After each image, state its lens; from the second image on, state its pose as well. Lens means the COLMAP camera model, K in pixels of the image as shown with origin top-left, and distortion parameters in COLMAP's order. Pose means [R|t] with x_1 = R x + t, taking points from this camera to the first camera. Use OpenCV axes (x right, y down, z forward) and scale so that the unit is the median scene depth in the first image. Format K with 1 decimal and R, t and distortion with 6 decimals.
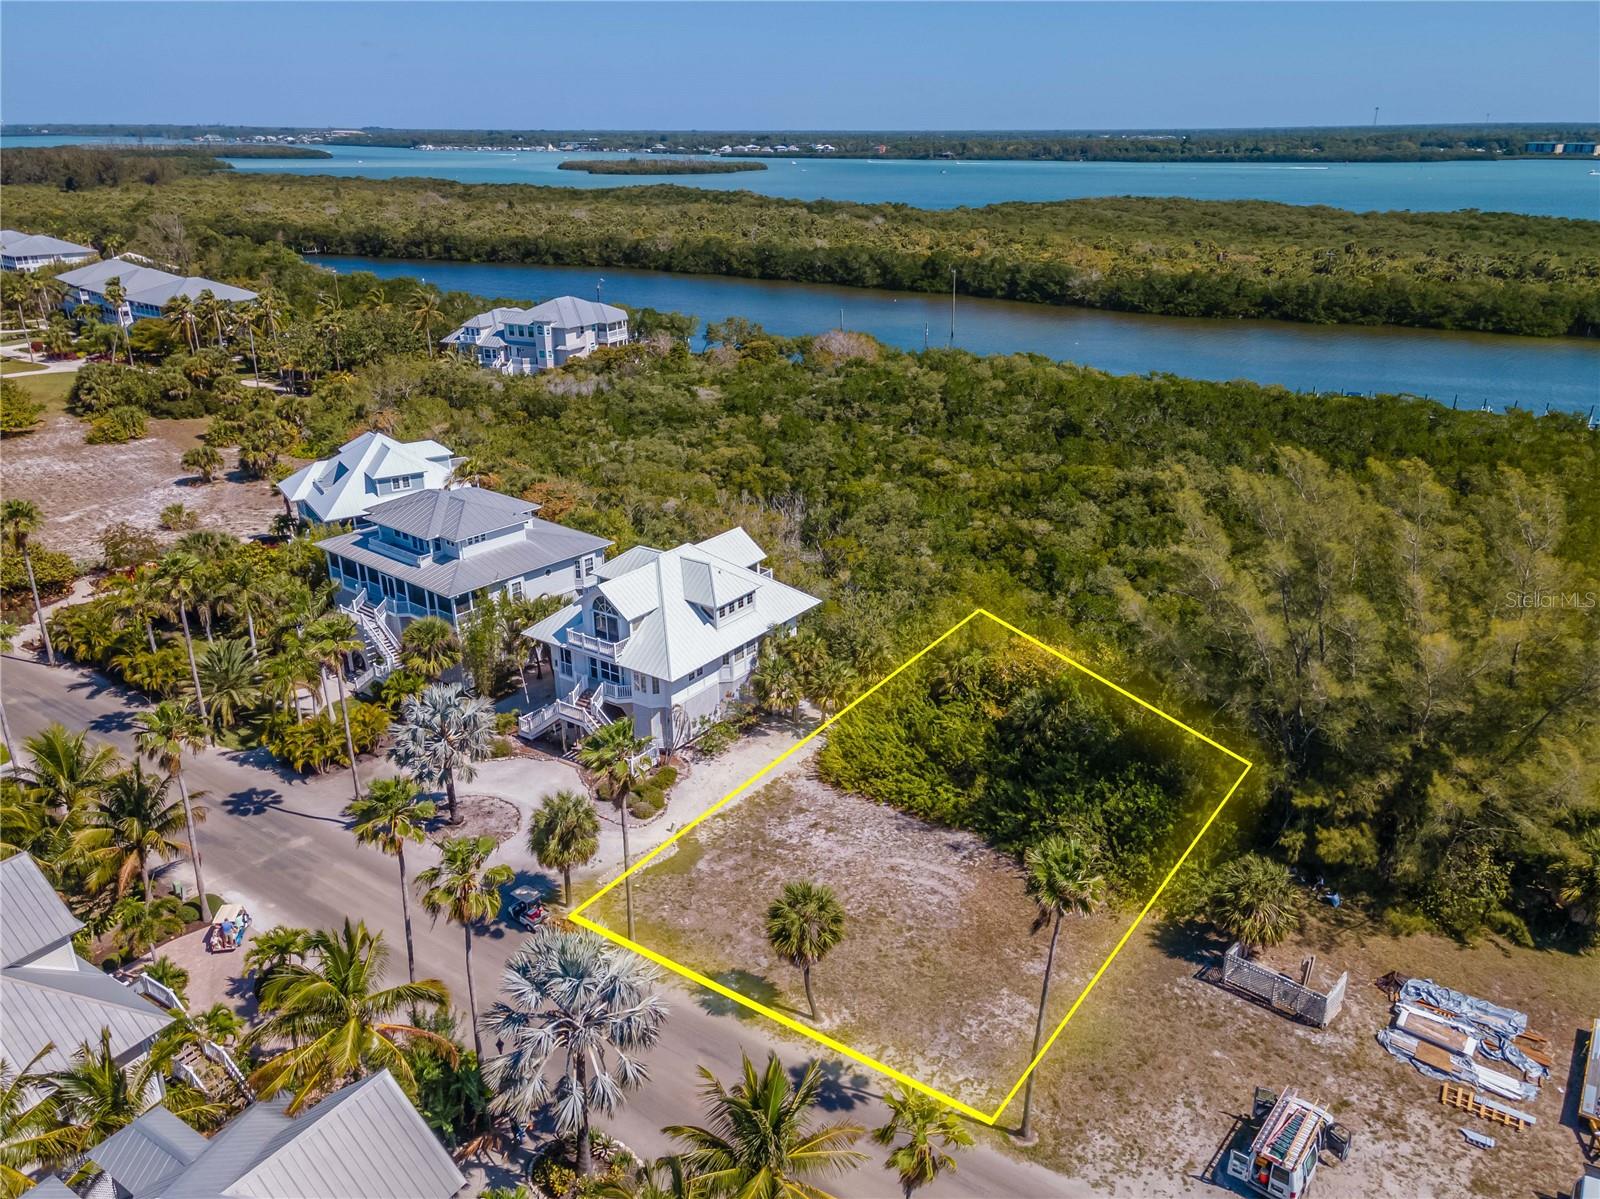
lens RADIAL K [[1165.0, 0, 808.7], [0, 1165.0, 609.4], [0, 0, 1]] dist [0.025215, 0.028235]
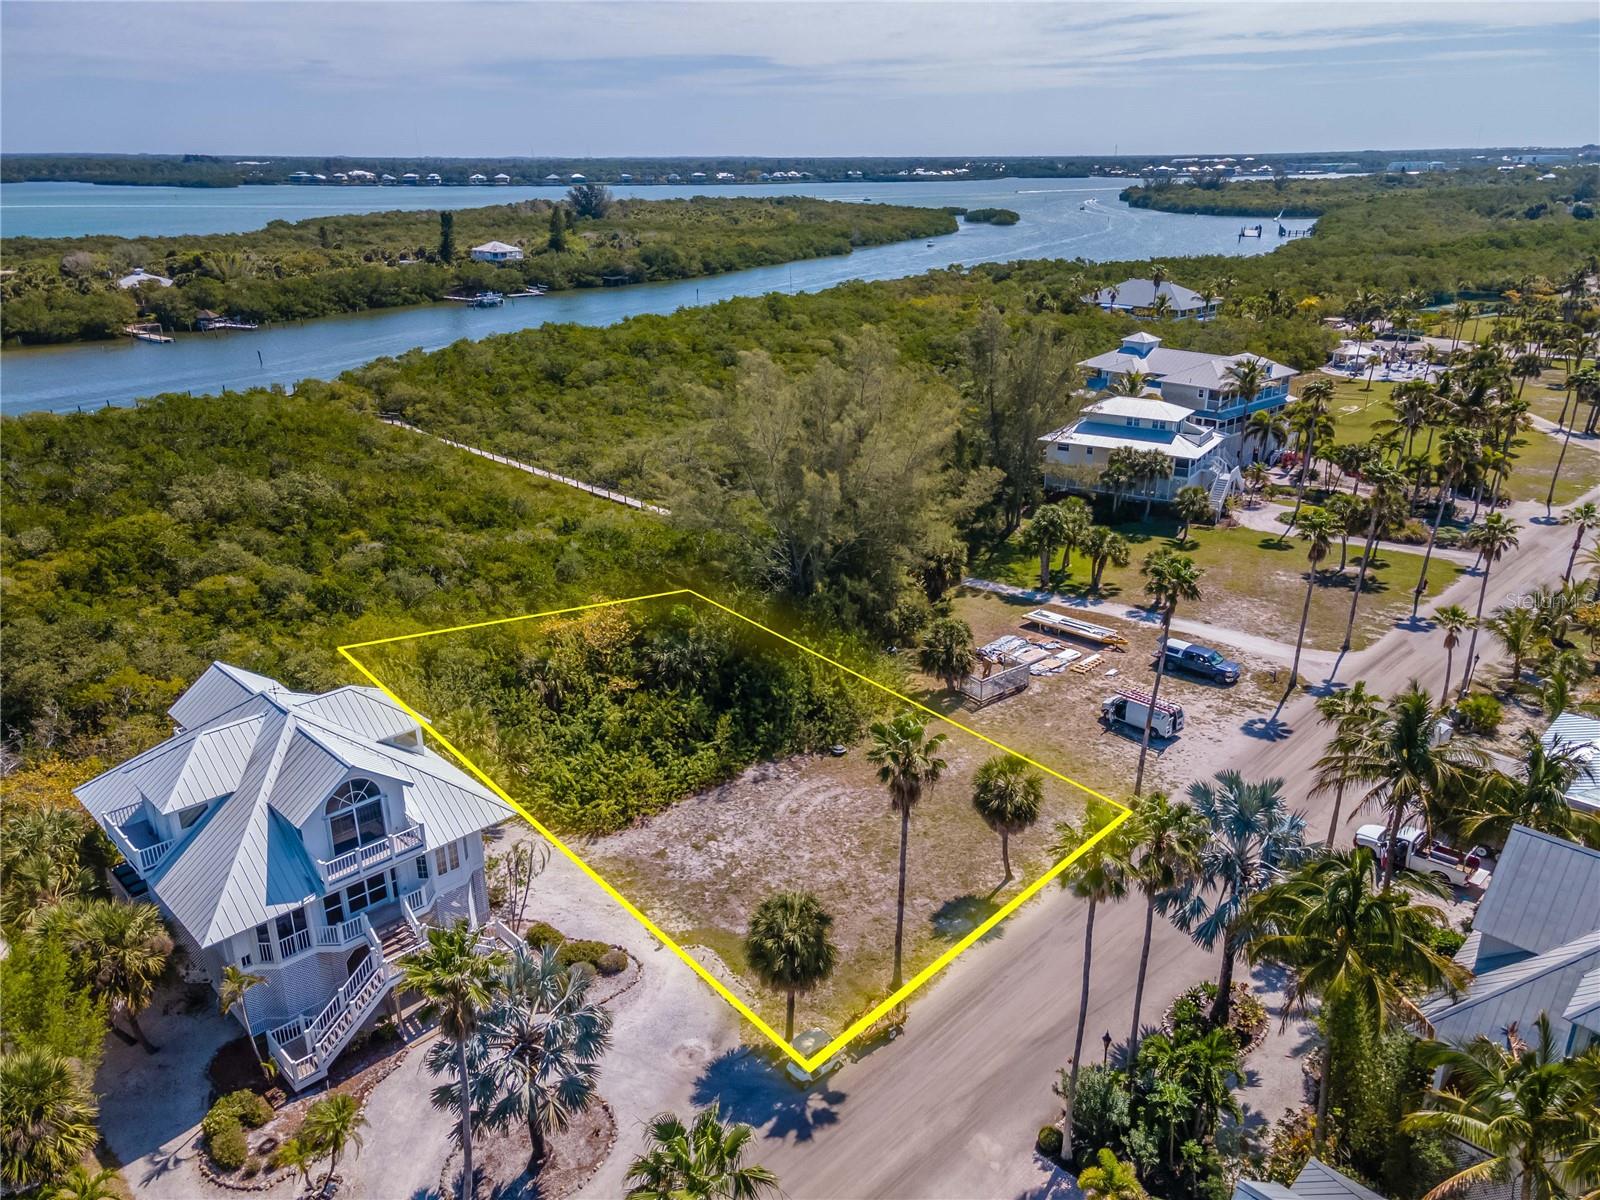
lens RADIAL K [[1165.0, 0, 802.9], [0, 1165.0, 597.0], [0, 0, 1]] dist [0.025215, 0.028235]
pose [[0.185525, -0.346289, 0.919600, -0.563075], [0.375852, 0.889691, 0.259200, -0.142377], [-0.907919, 0.297545, 0.295213, 0.464080]]
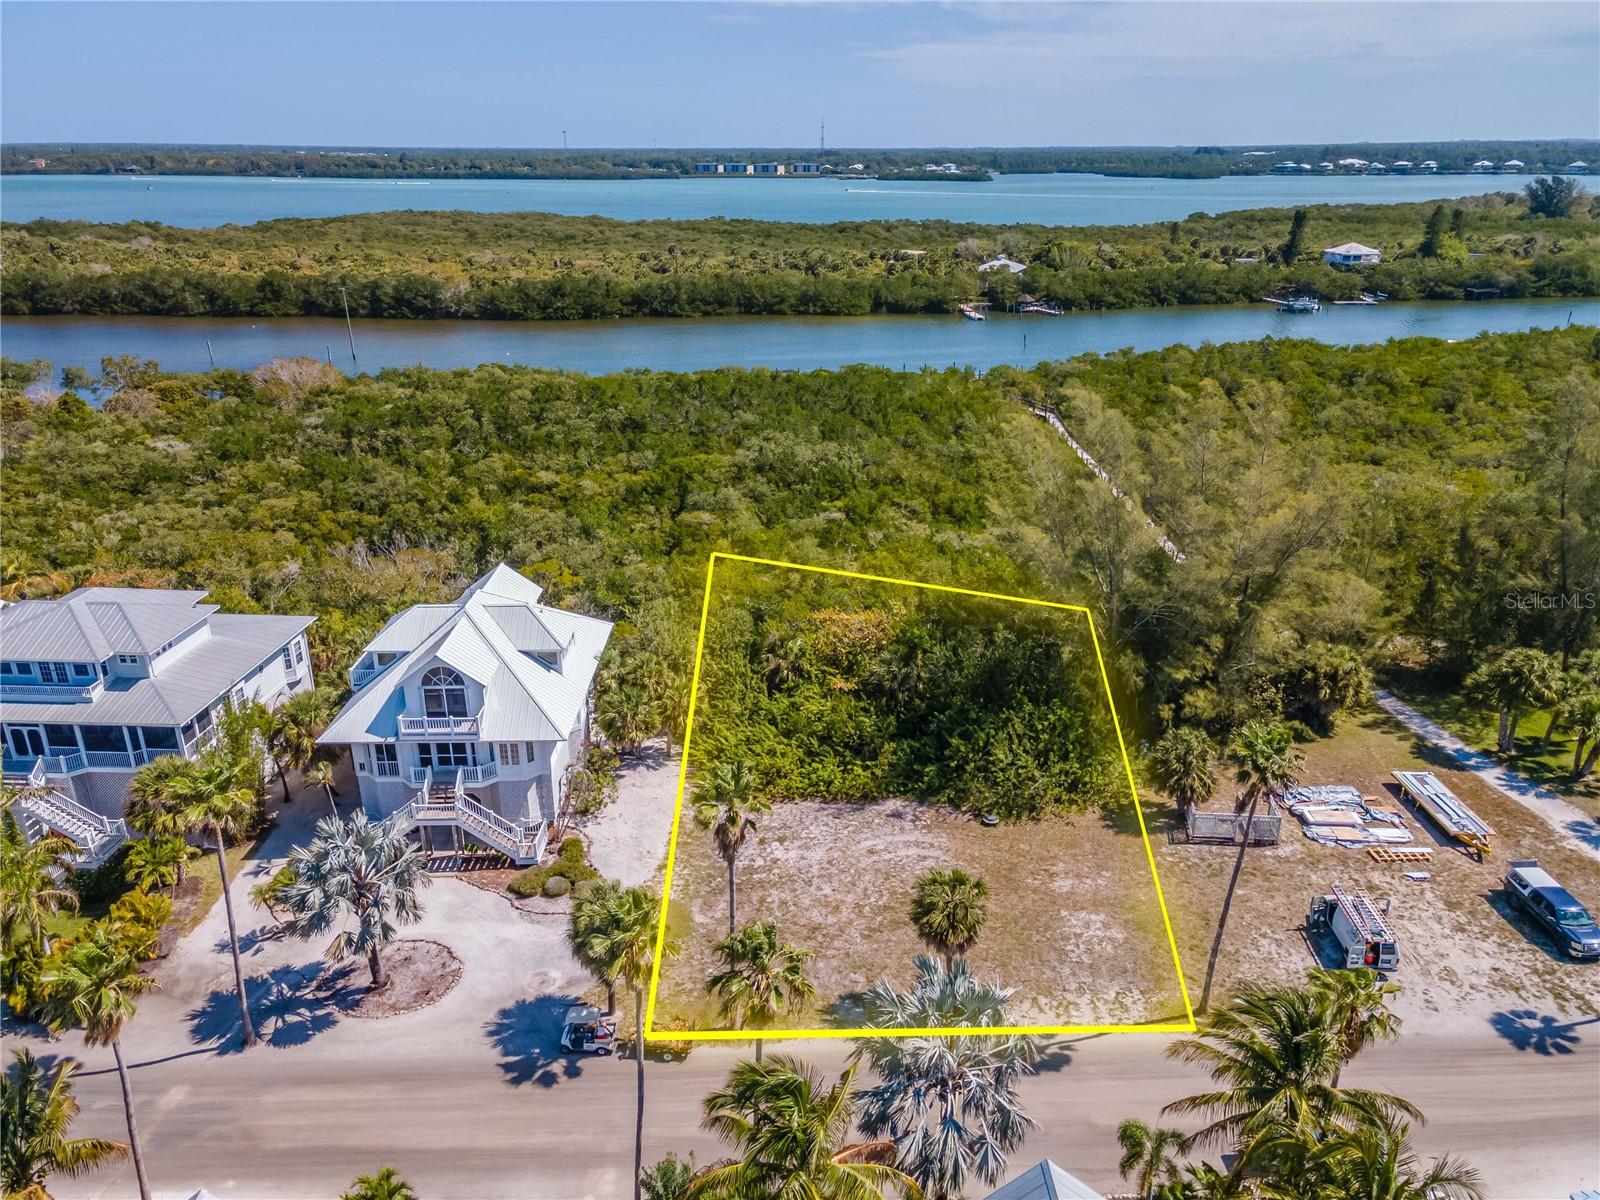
lens RADIAL K [[1165.0, 0, 807.9], [0, 1165.0, 593.9], [0, 0, 1]] dist [0.025215, 0.028235]
pose [[0.816473, -0.206719, 0.539109, -0.332168], [0.220048, 0.974649, 0.040466, -0.031293], [-0.533807, 0.085591, 0.841263, 0.126961]]
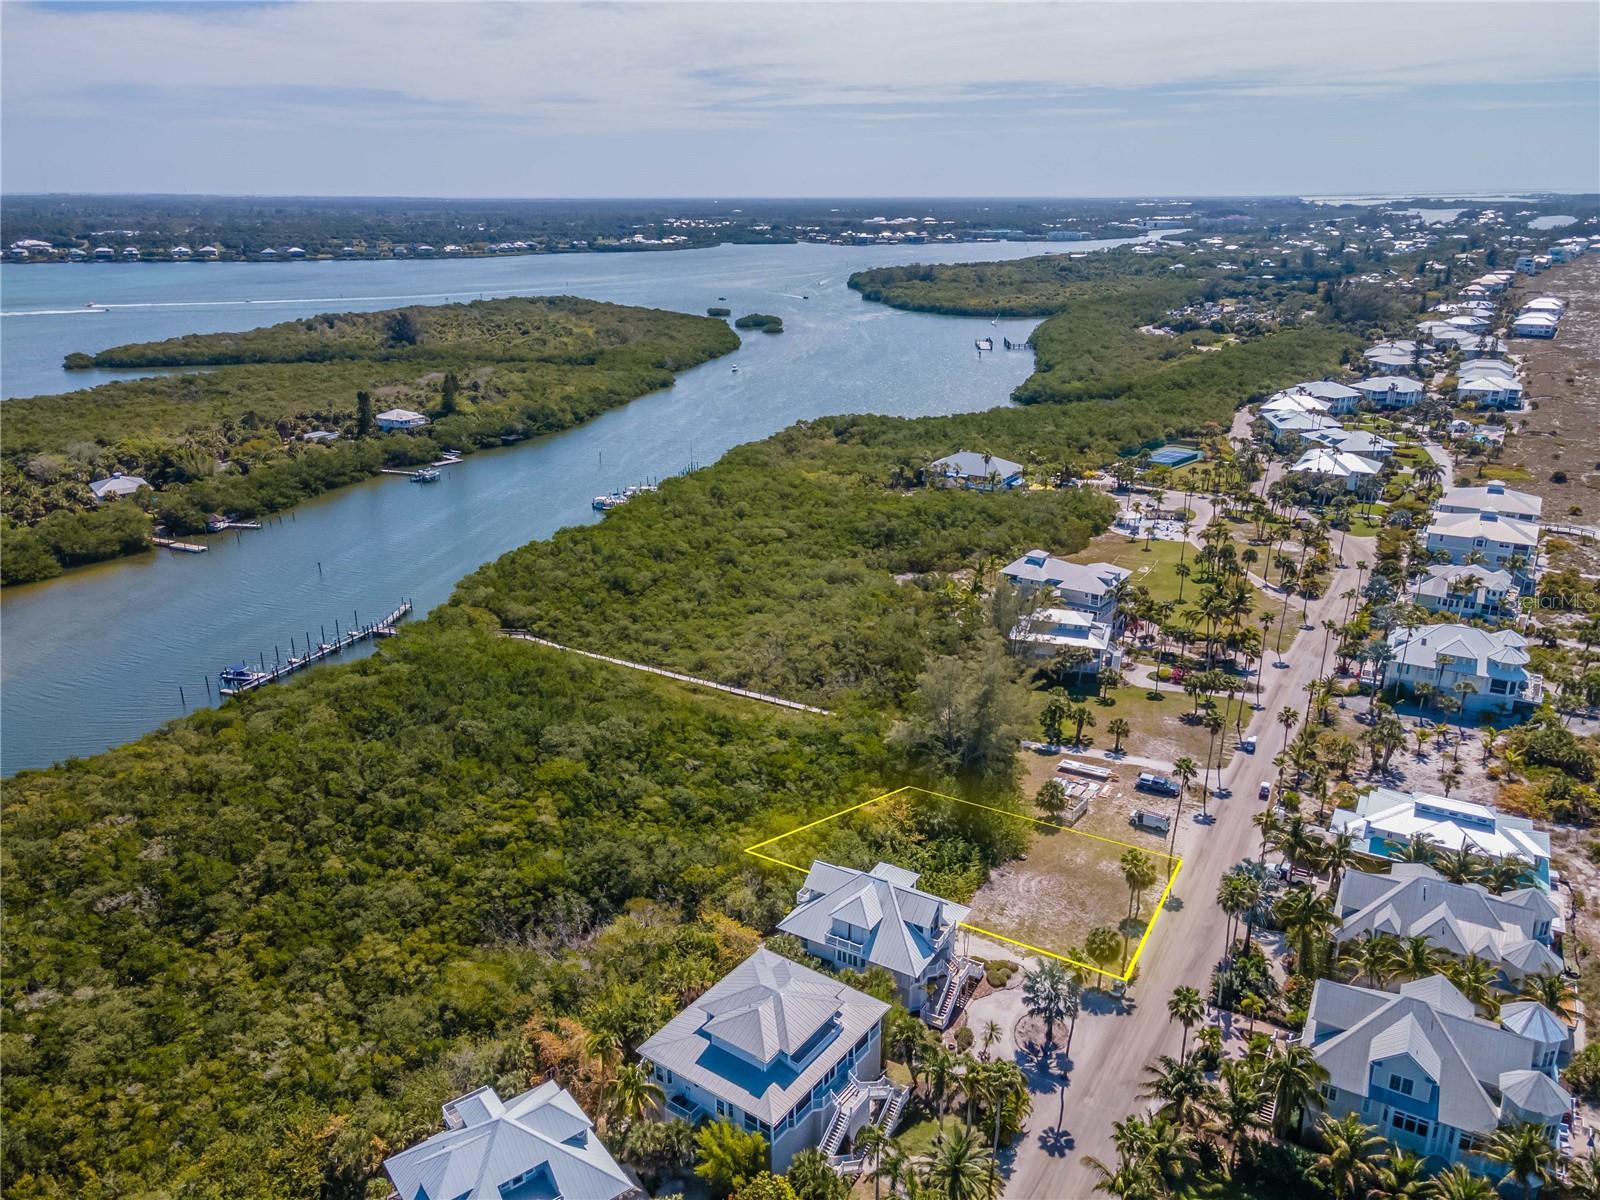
lens RADIAL K [[1165.0, 0, 795.7], [0, 1165.0, 605.0], [0, 0, 1]] dist [0.025215, 0.028235]
pose [[-0.060746, -0.331279, 0.941575, -1.267206], [0.383149, 0.863313, 0.328462, -0.798529], [-0.921687, 0.380717, 0.074487, 0.746574]]
